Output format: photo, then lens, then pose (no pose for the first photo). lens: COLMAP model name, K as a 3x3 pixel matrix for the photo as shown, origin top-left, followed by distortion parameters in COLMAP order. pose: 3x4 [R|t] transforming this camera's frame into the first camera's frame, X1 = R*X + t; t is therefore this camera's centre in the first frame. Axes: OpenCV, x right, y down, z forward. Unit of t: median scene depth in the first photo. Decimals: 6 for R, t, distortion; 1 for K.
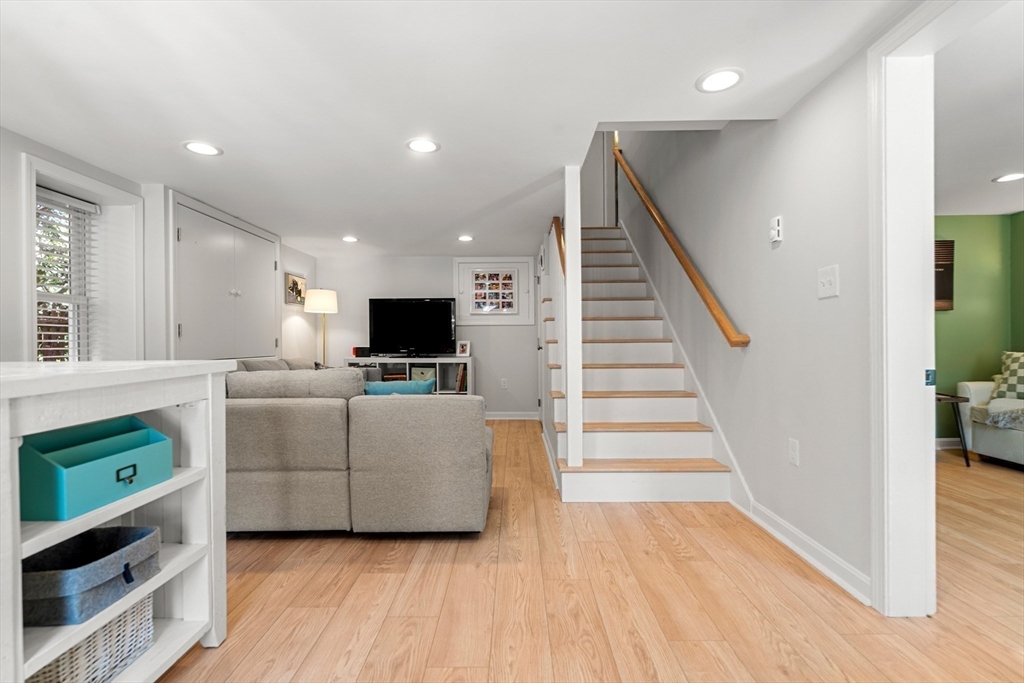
lens RADIAL K [[471.3, 0, 518.1], [0, 471.3, 342.2], [0, 0, 1]] dist [0.000227, 0.000215]
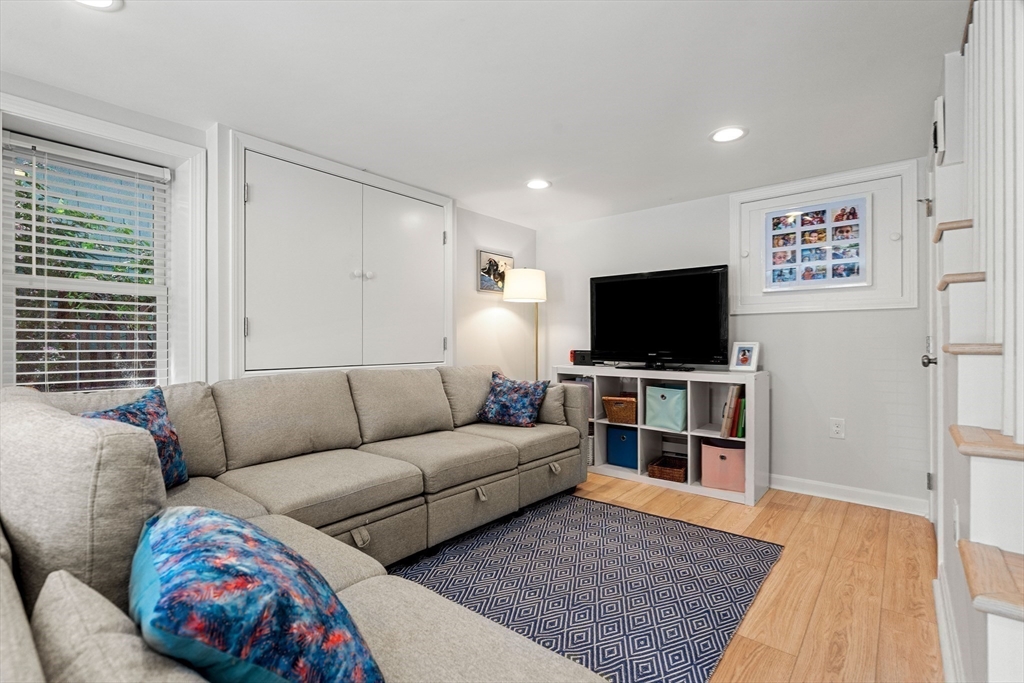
lens RADIAL K [[471.3, 0, 514.9], [0, 471.3, 341.5], [0, 0, 1]] dist [0.000227, 0.000215]
pose [[0.769542, 0.006105, -0.638567, 0.036964], [-0.004902, 0.999981, 0.003653, -0.005881], [0.638577, 0.000319, 0.769558, 0.550847]]
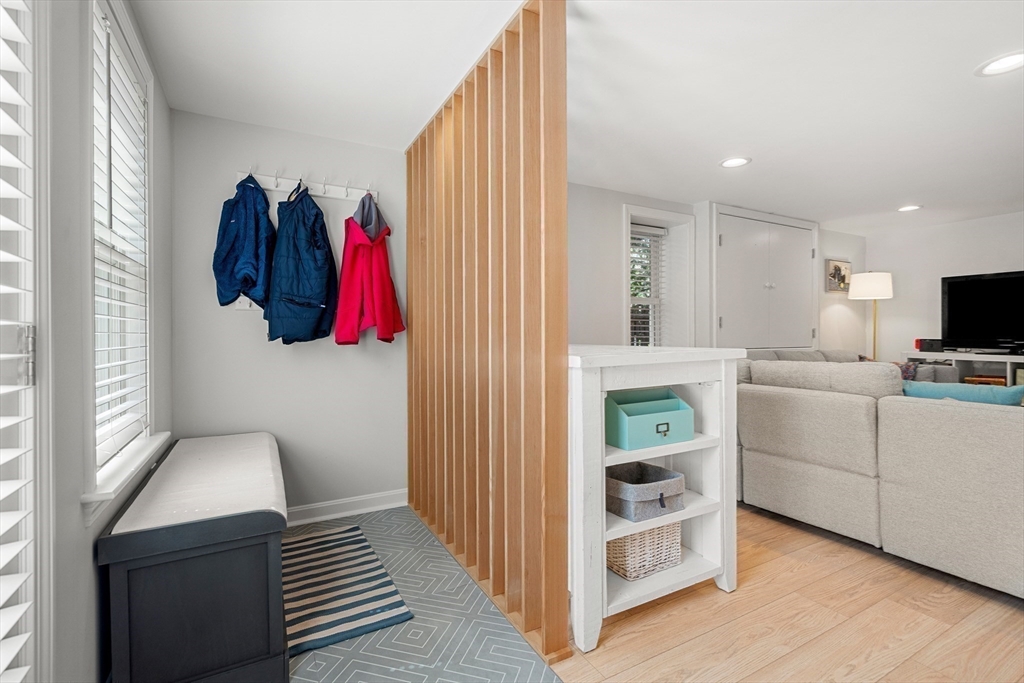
lens RADIAL K [[471.3, 0, 505.6], [0, 471.3, 337.3], [0, 0, 1]] dist [0.000227, 0.000215]
pose [[0.471664, 0.011495, -0.881703, 0.045421], [-0.002076, 0.999927, 0.011926, -0.000824], [0.881776, -0.003795, 0.471654, -0.014154]]
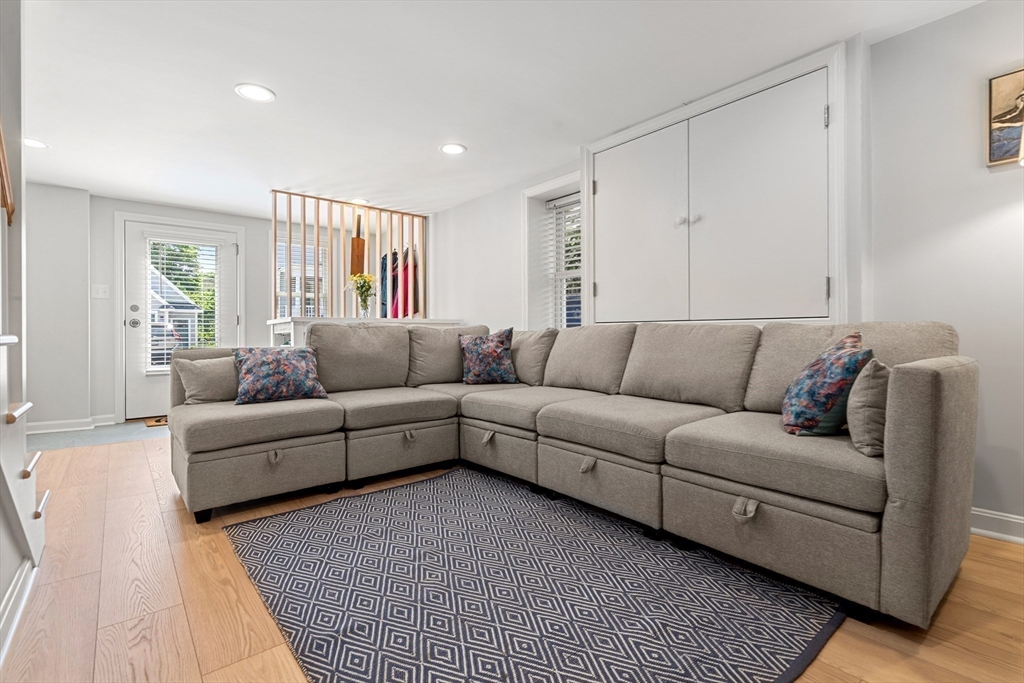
lens RADIAL K [[471.3, 0, 506.4], [0, 471.3, 340.5], [0, 0, 1]] dist [0.000227, 0.000215]
pose [[-0.774058, 0.016364, -0.632903, 0.006915], [0.007610, 0.999834, 0.016543, 0.044342], [0.633069, 0.007989, -0.774054, 1.245993]]
